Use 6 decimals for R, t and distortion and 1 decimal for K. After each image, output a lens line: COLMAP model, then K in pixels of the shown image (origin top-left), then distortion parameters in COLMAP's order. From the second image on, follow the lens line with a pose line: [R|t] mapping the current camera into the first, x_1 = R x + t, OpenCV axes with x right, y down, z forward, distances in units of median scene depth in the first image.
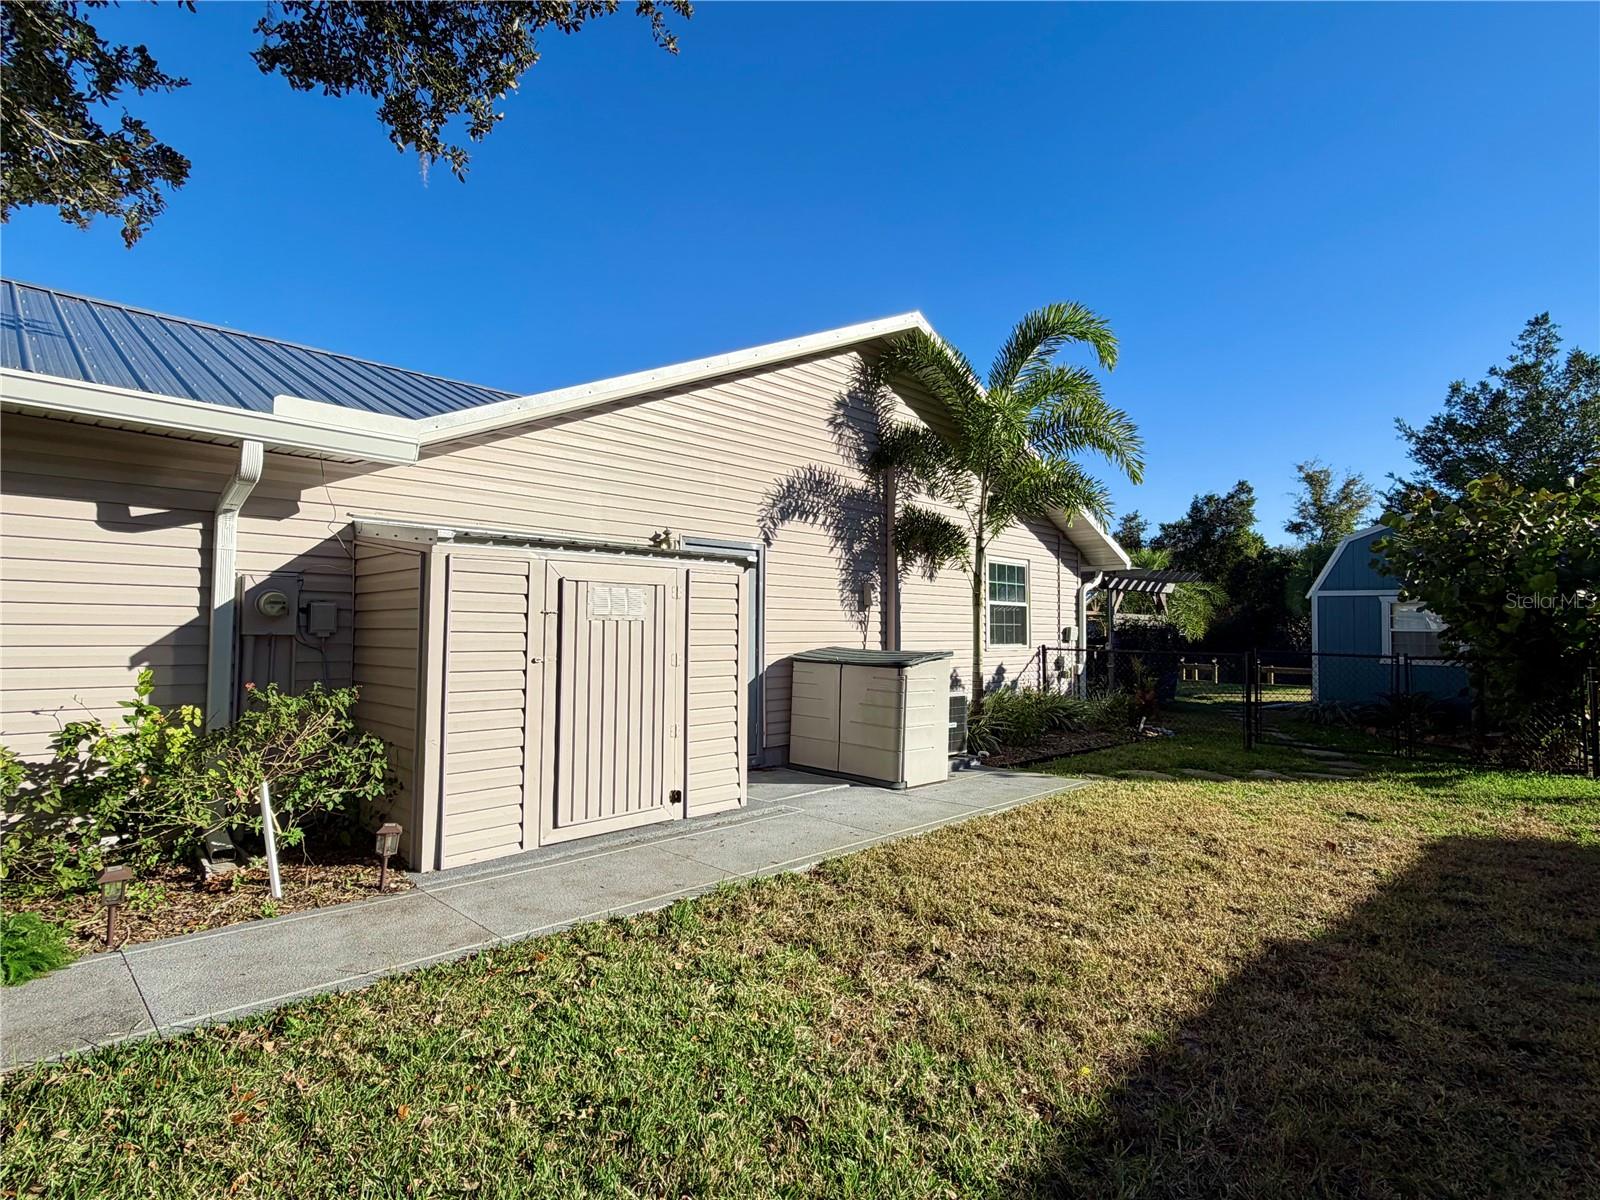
lens RADIAL K [[804.8, 0, 800.0], [0, 804.8, 598.5], [0, 0, 1]] dist [0.004157, -0.000191]
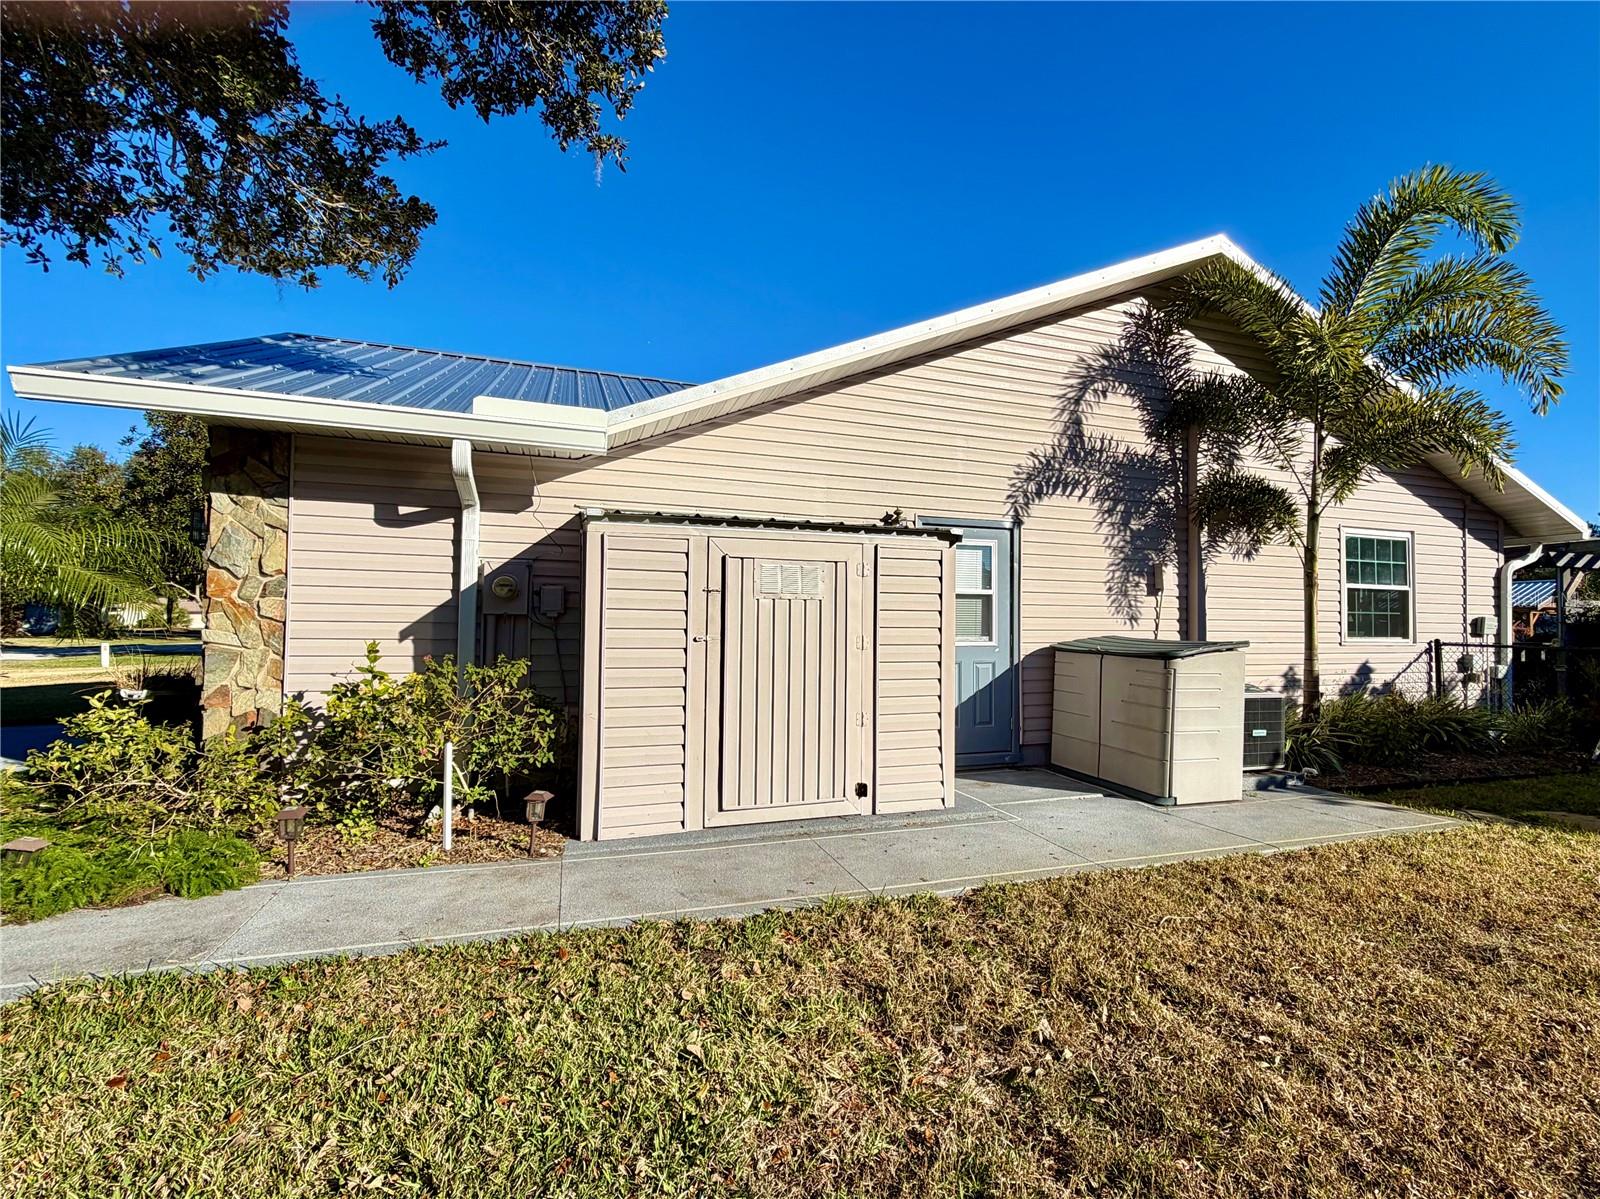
lens RADIAL K [[766.4, 0, 800.3], [0, 766.4, 602.5], [0, 0, 1]] dist [0.004437, -0.001087]
pose [[0.907925, -0.007914, -0.419058, 0.167997], [0.012576, 0.999886, 0.008364, 0.024177], [0.418944, -0.012864, 0.907921, 0.188769]]
